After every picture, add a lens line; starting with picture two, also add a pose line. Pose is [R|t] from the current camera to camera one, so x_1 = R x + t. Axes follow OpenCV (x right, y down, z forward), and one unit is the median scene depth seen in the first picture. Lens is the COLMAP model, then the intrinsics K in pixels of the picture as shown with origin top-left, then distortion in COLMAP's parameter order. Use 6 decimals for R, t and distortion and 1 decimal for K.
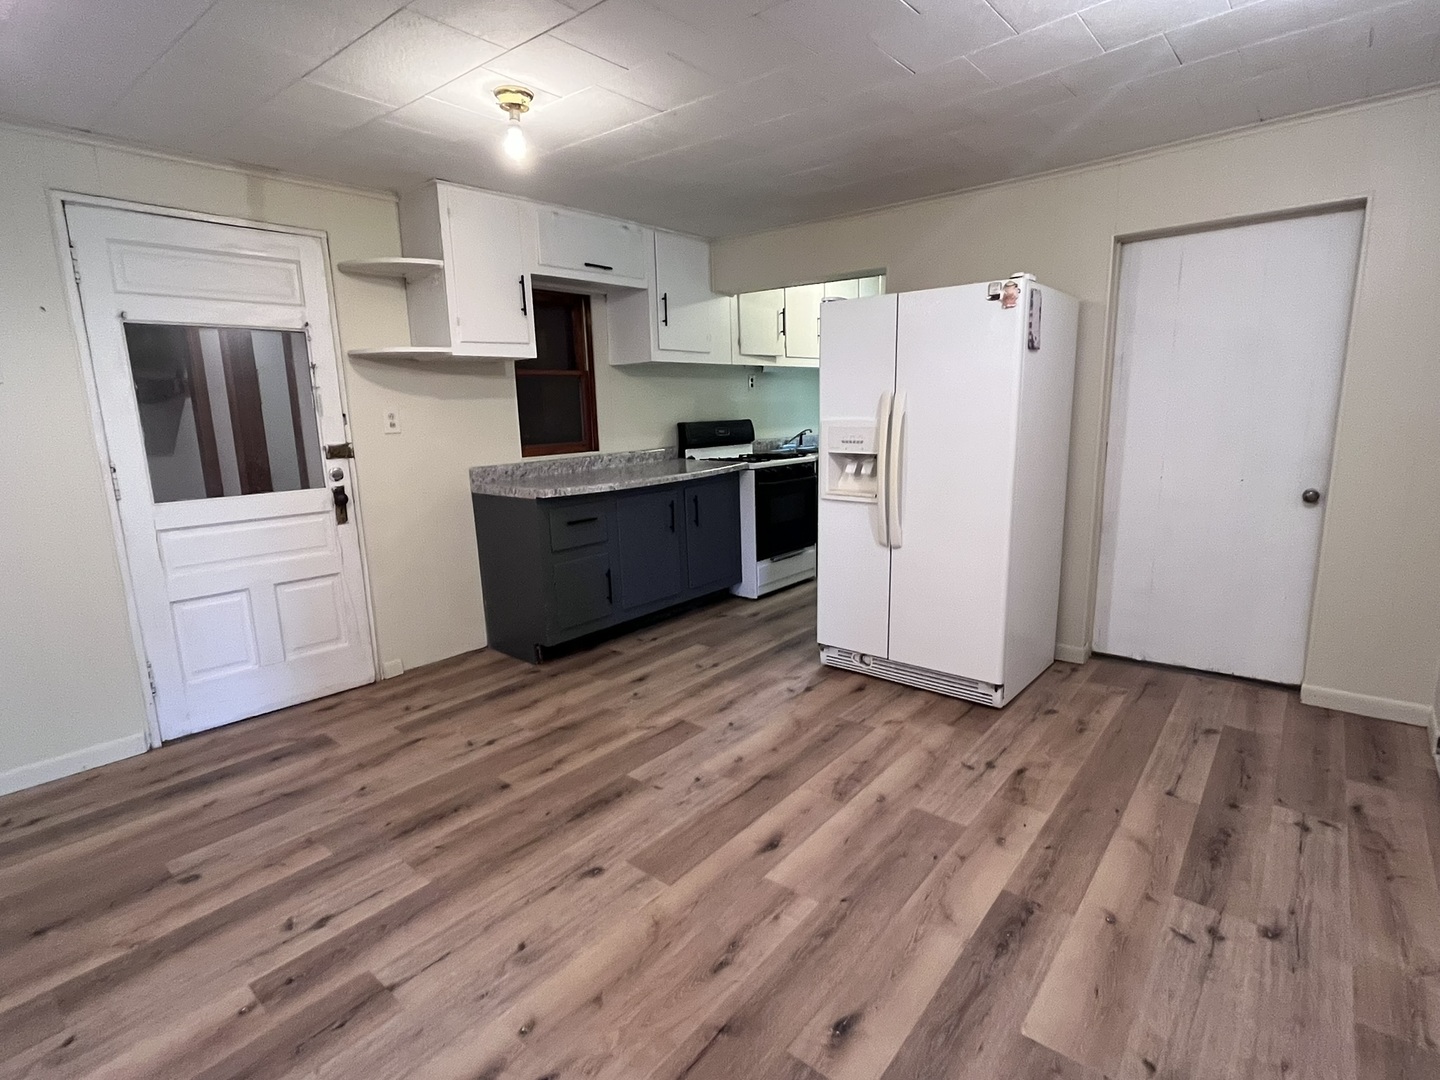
lens RADIAL K [[722.0, 0, 720.0], [0, 722.0, 540.0], [0, 0, 1]] dist [0.000473, -0.000911]
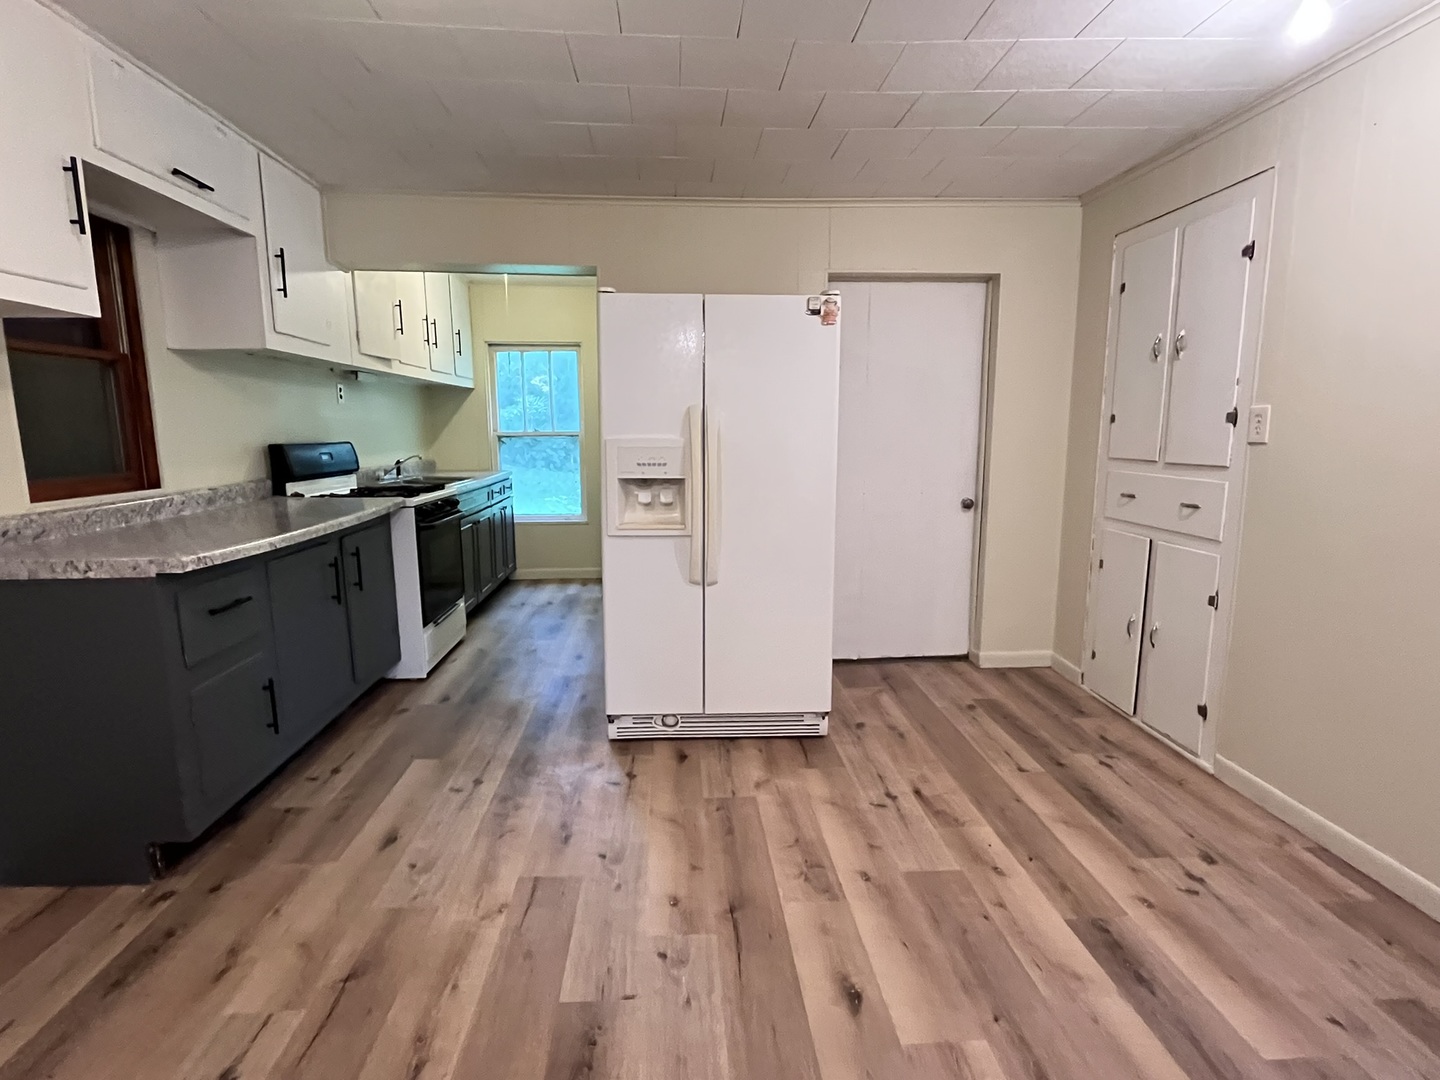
lens RADIAL K [[722.0, 0, 720.0], [0, 722.0, 540.0], [0, 0, 1]] dist [0.000473, -0.000911]
pose [[0.730343, -0.079877, 0.678394, -0.334439], [0.109425, 0.993995, -0.000768, -0.040317], [-0.674259, 0.074794, 0.734698, 0.343817]]
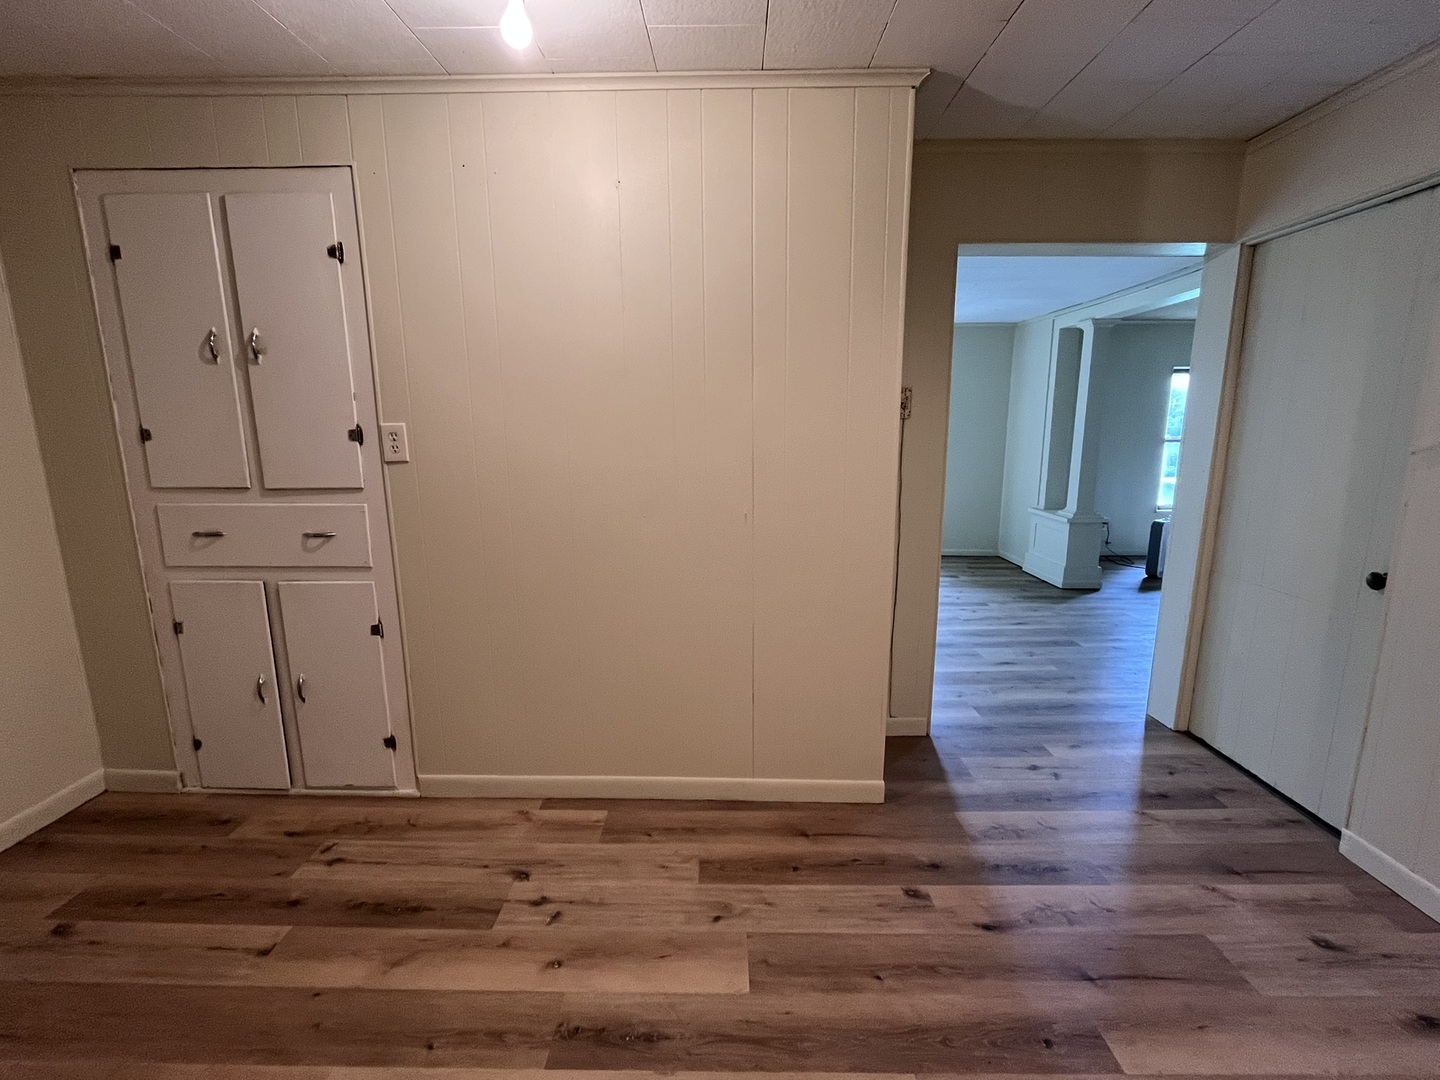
lens RADIAL K [[626.1, 0, 720.0], [0, 626.1, 540.0], [0, 0, 1]] dist [-0.001866, -0.000262]
pose [[-0.621601, -0.115158, 0.774823, -0.109448], [0.167907, 0.946557, 0.275385, -0.125026], [-0.765127, 0.301278, -0.569045, 0.646732]]
